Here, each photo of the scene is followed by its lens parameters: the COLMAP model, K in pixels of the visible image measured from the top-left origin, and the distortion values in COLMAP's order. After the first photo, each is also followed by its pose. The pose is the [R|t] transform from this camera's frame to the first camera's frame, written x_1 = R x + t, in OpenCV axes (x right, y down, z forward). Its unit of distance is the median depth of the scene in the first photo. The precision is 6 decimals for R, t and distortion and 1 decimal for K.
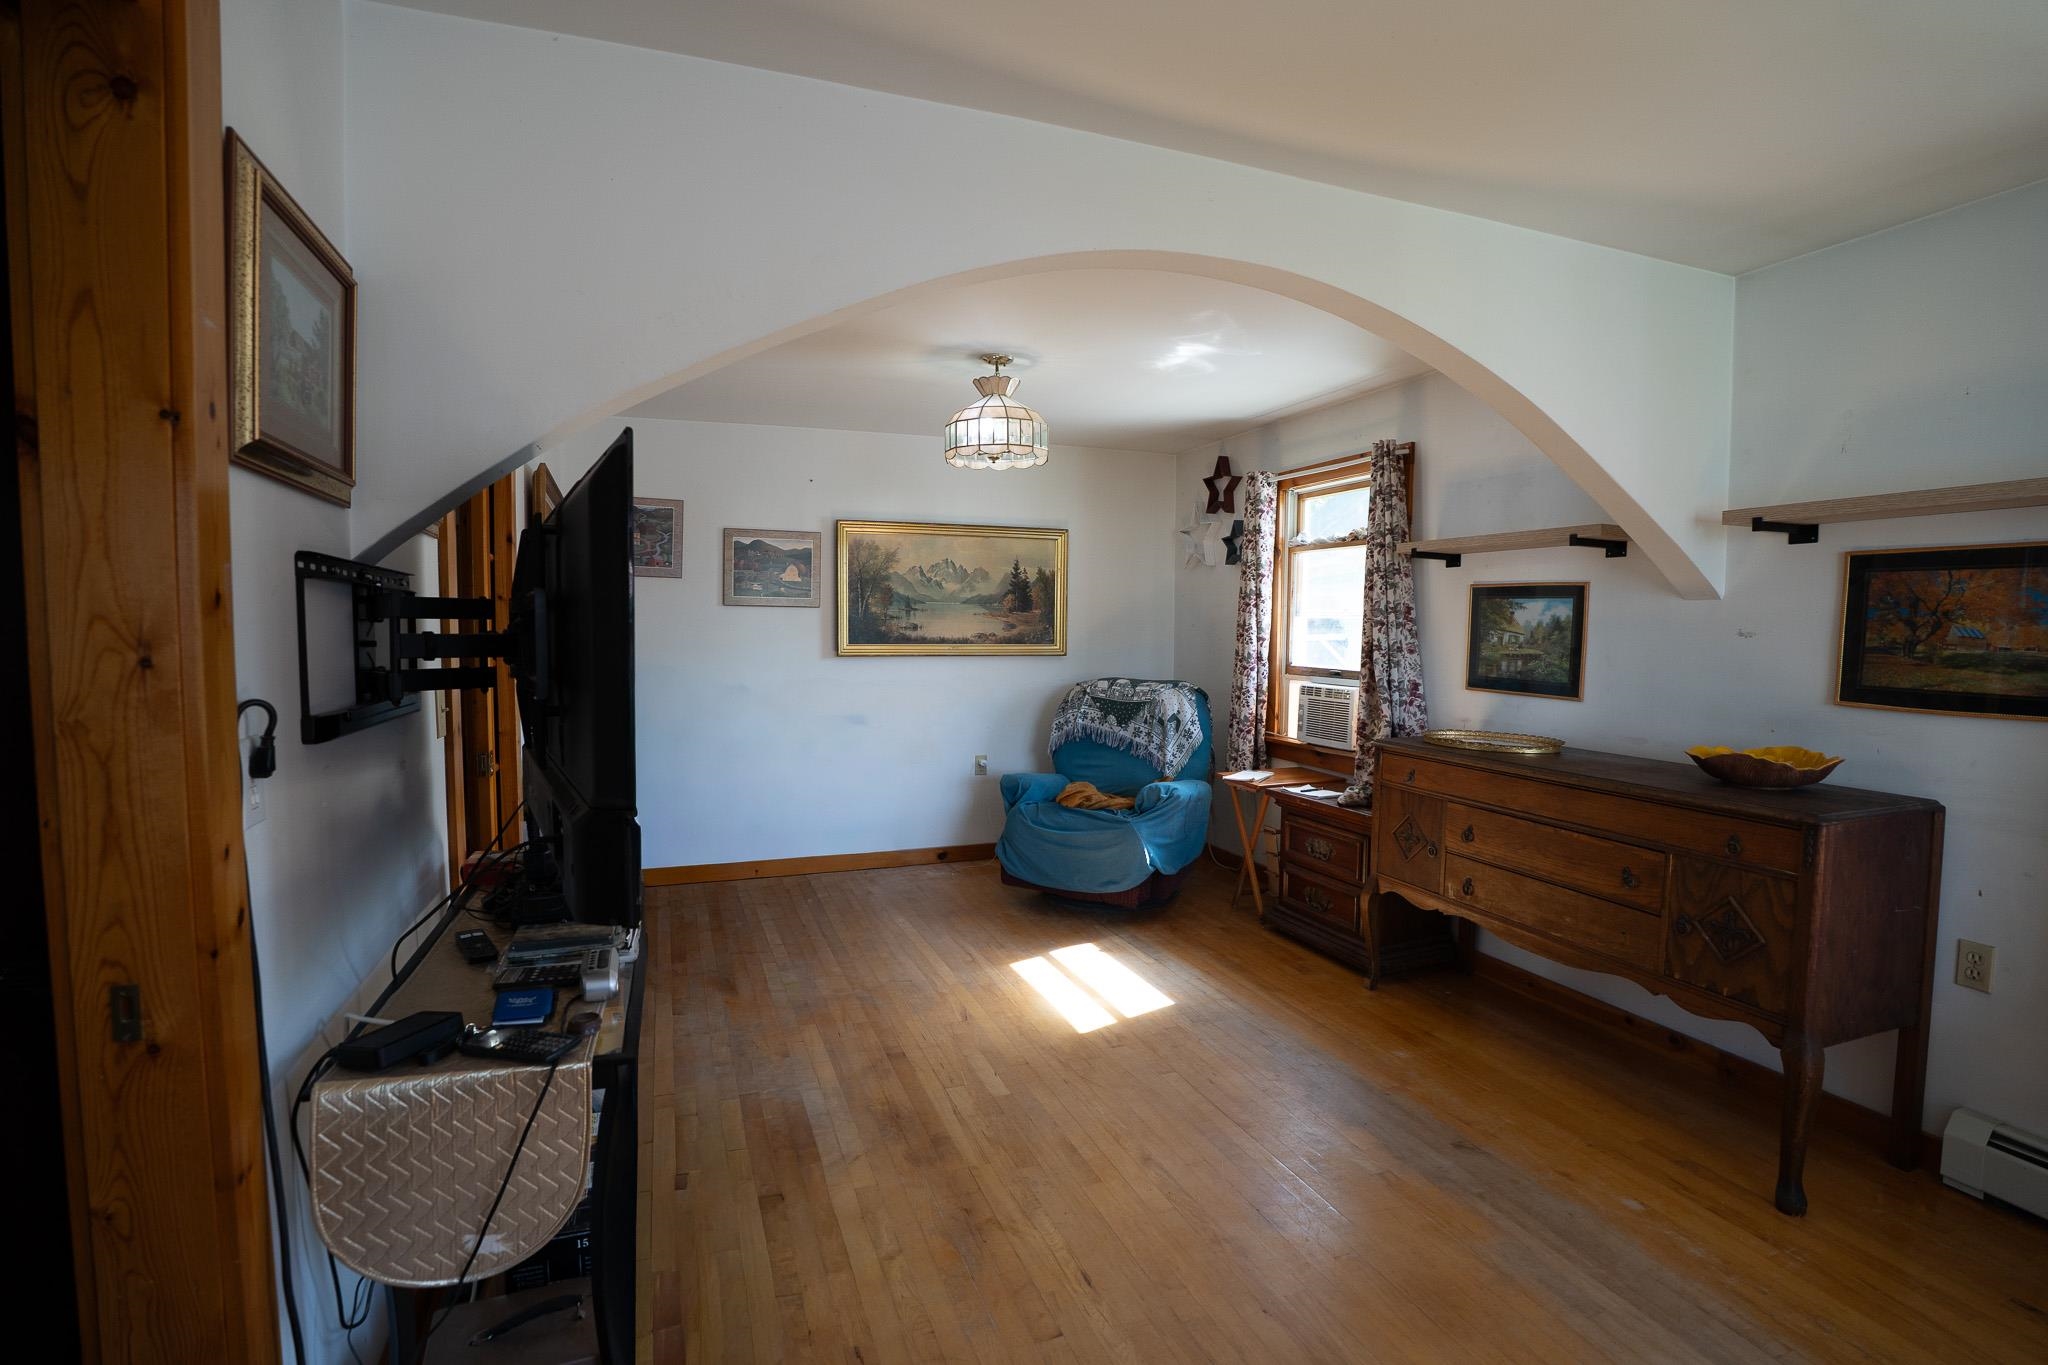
lens RADIAL K [[1005.6, 0, 1028.9], [0, 1005.6, 678.0], [0, 0, 1]] dist [-0.001586, 0.000632]
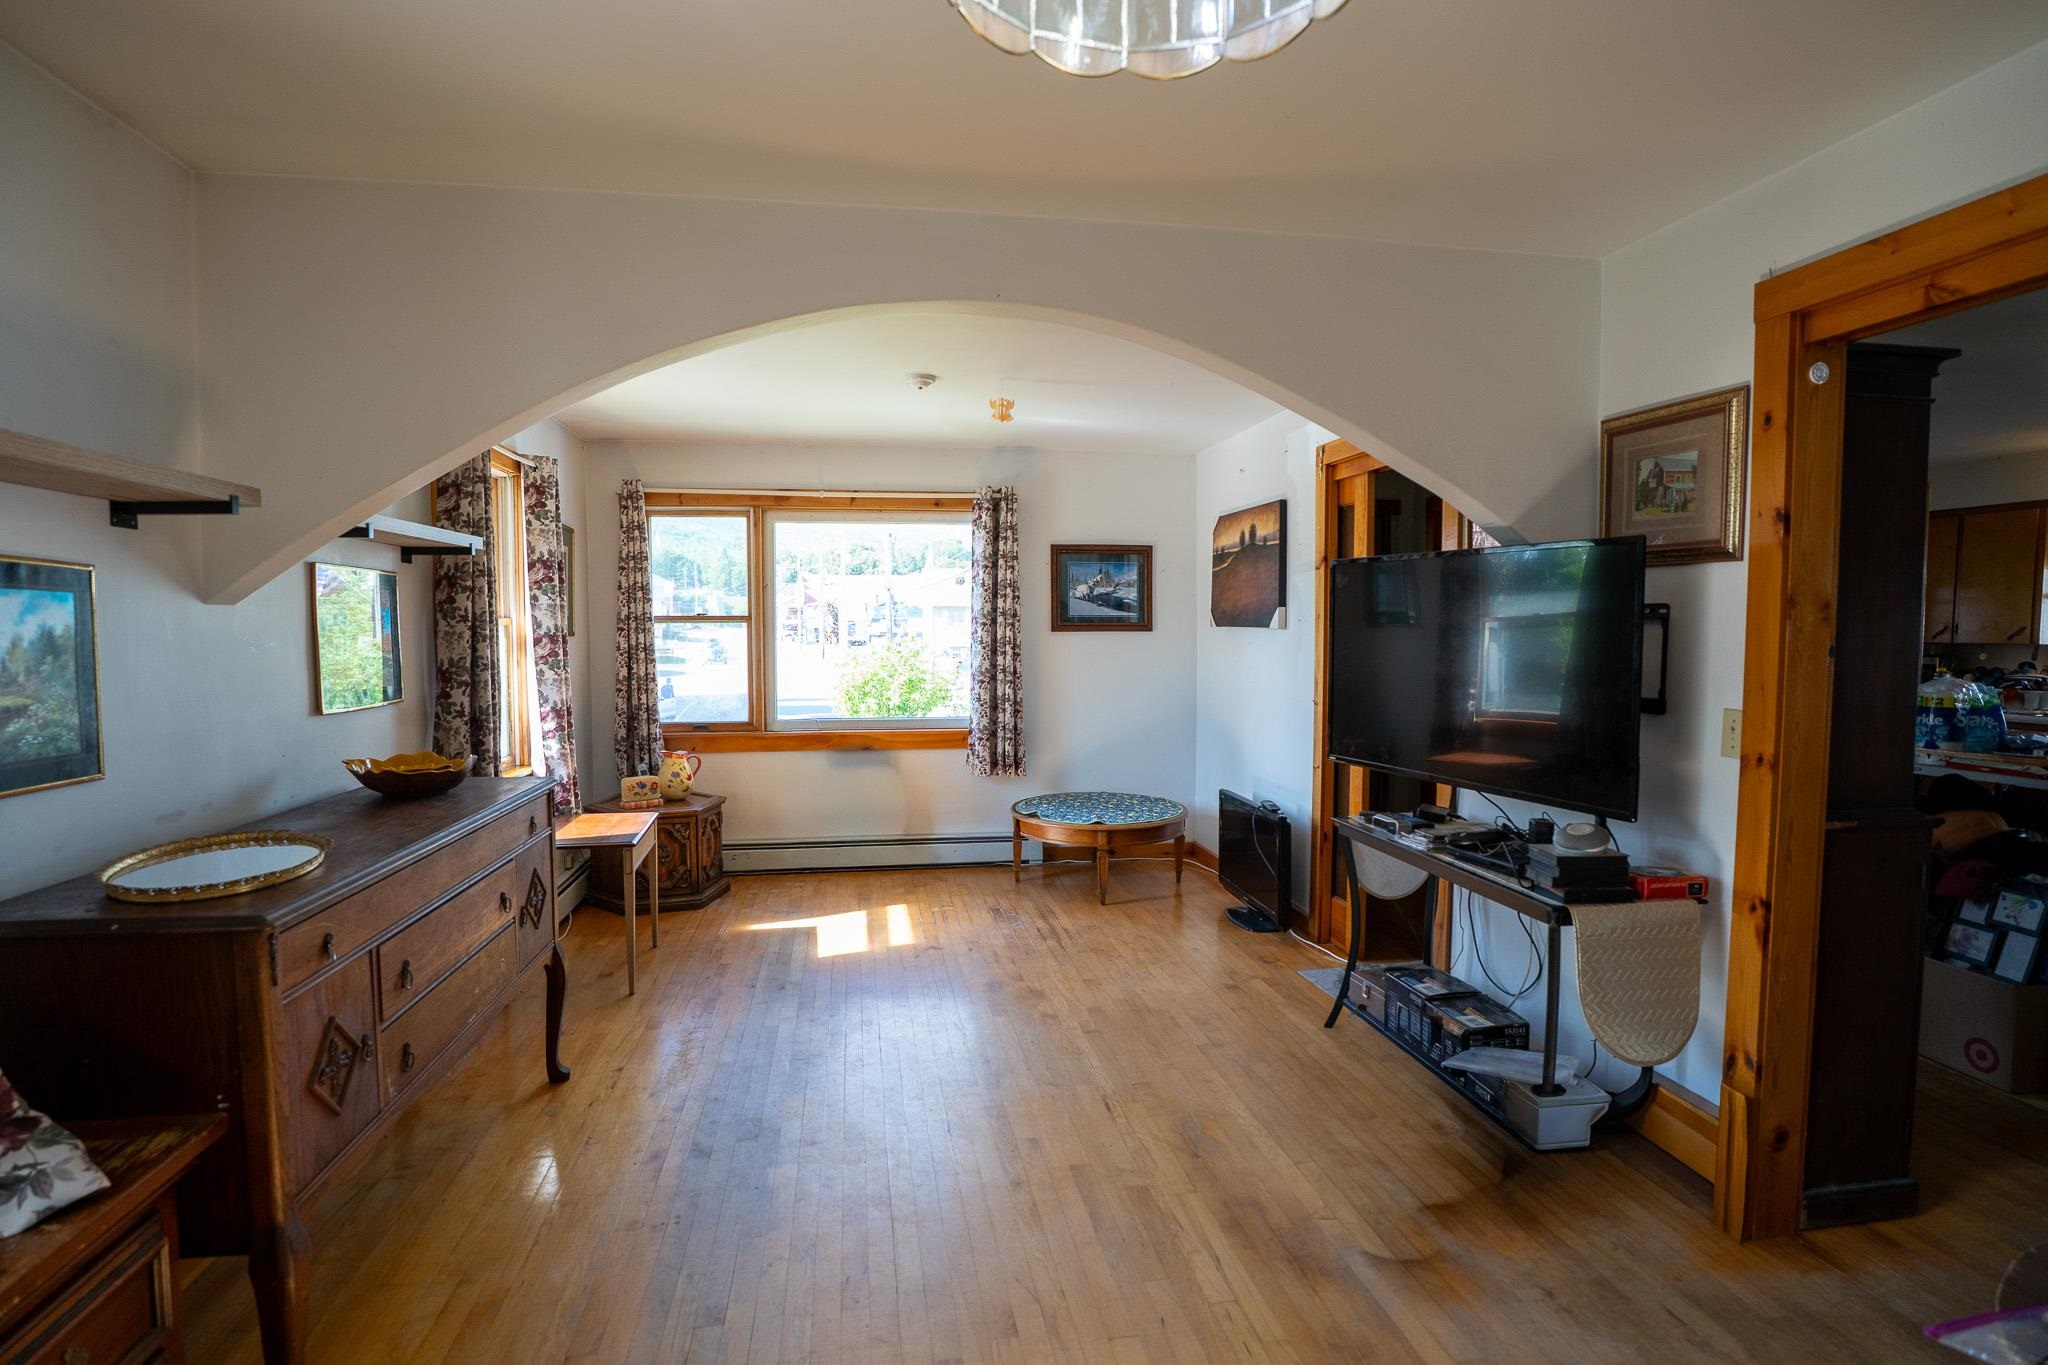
lens RADIAL K [[993.3, 0, 1012.3], [0, 993.3, 684.7], [0, 0, 1]] dist [-0.000965, -0.000063]
pose [[-0.973904, -0.016493, 0.226361, -0.098111], [0.010929, 0.992791, 0.119359, -0.127470], [-0.226698, 0.118718, -0.966703, 2.009091]]
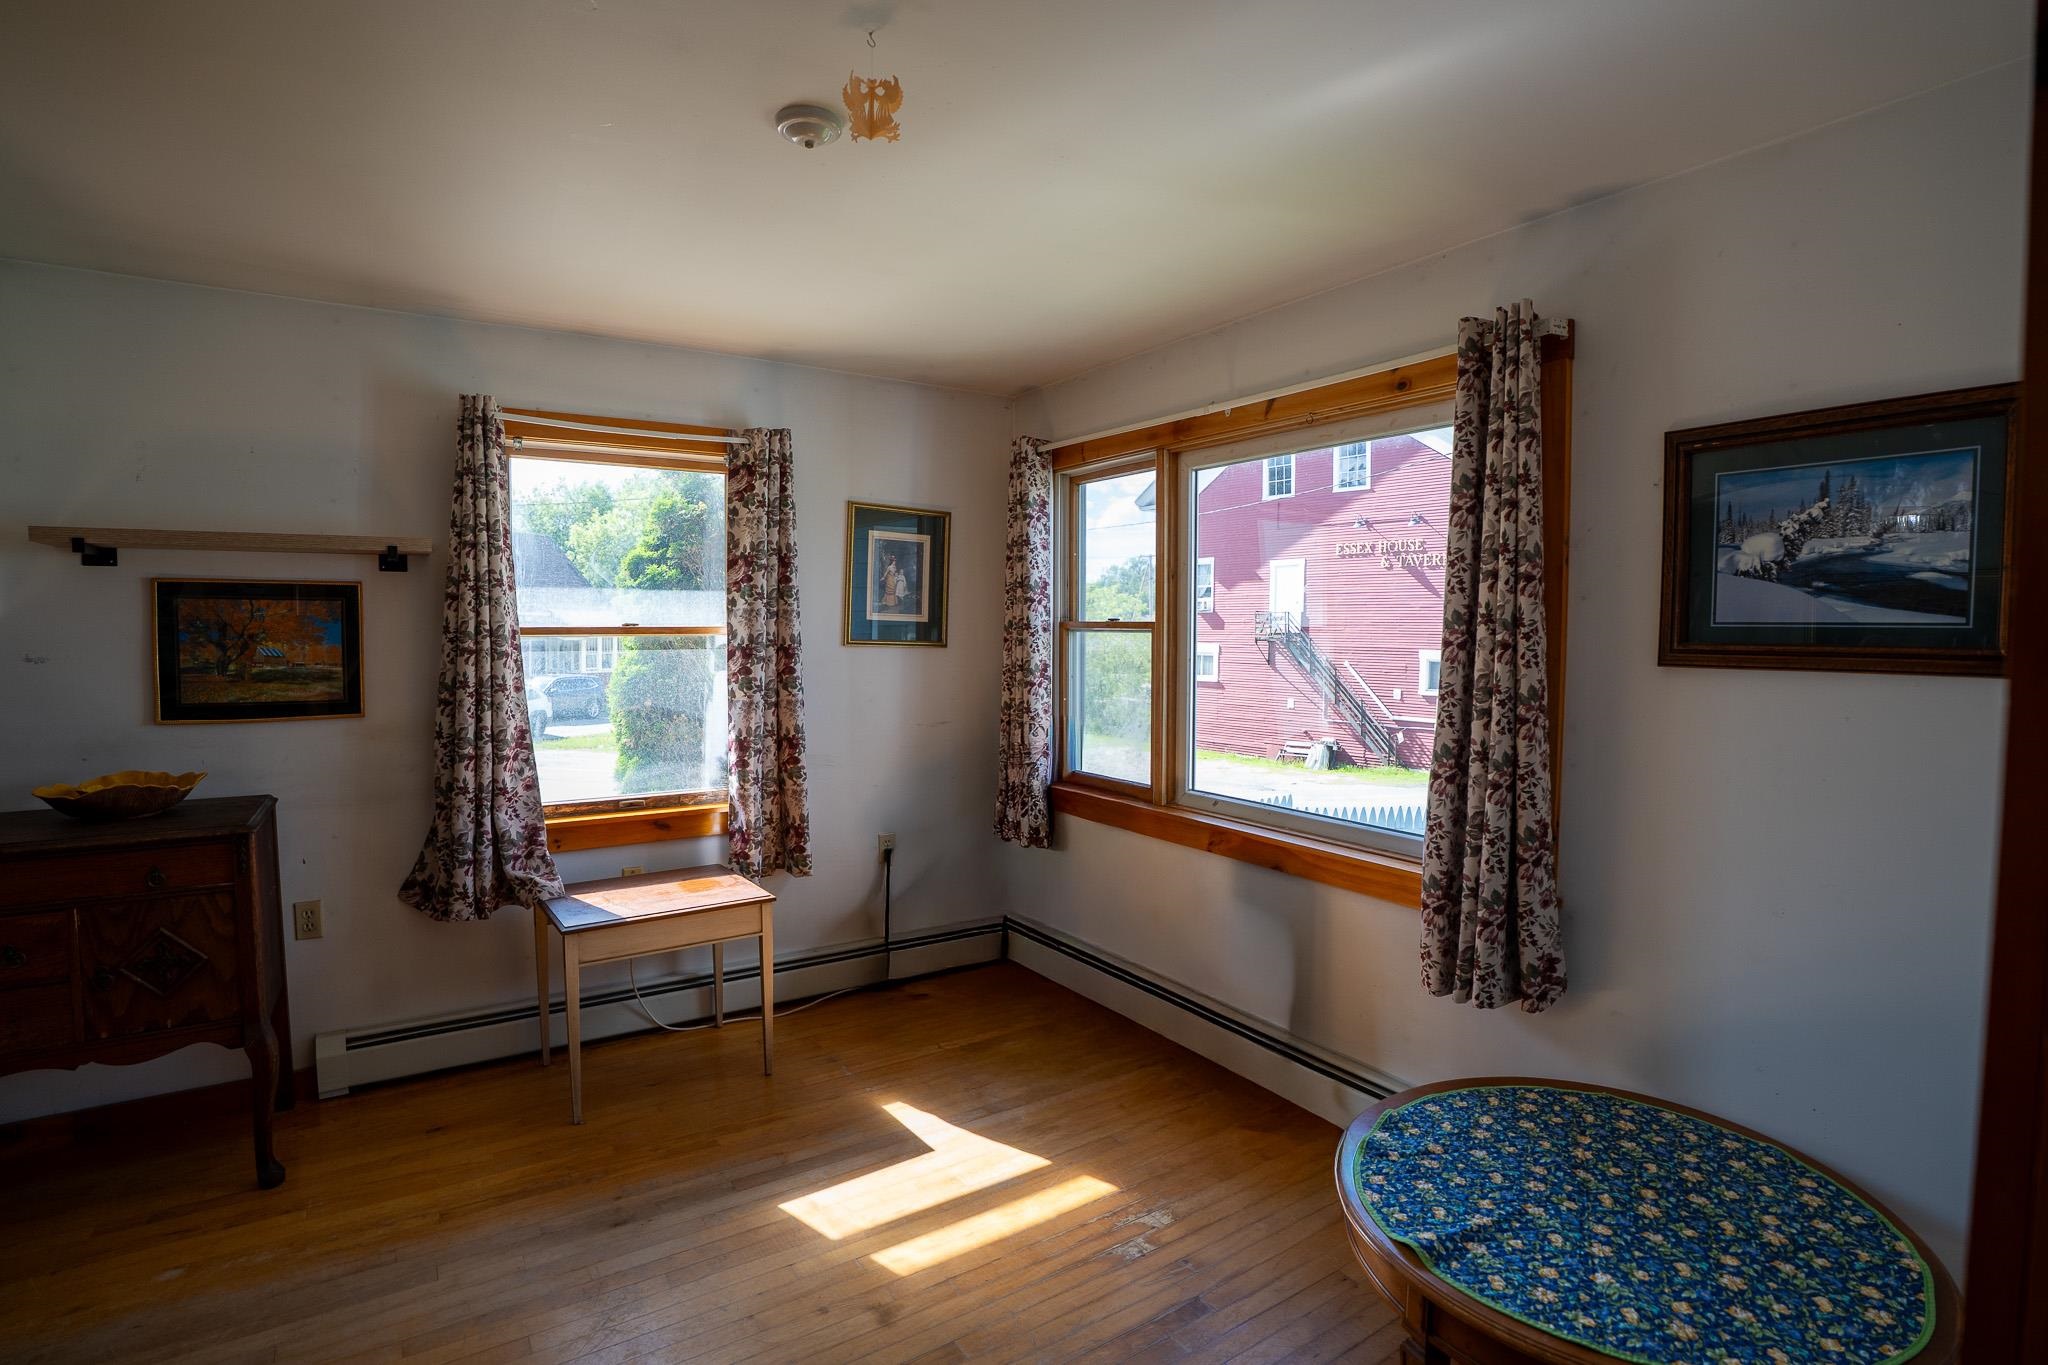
lens RADIAL K [[1005.6, 0, 1027.3], [0, 1005.6, 684.8], [0, 0, 1]] dist [-0.001586, 0.000632]
pose [[-0.211053, -0.066215, 0.975229, -0.415615], [0.053490, 0.995426, 0.079162, -0.051158], [-0.976010, 0.068872, -0.206546, 0.352636]]
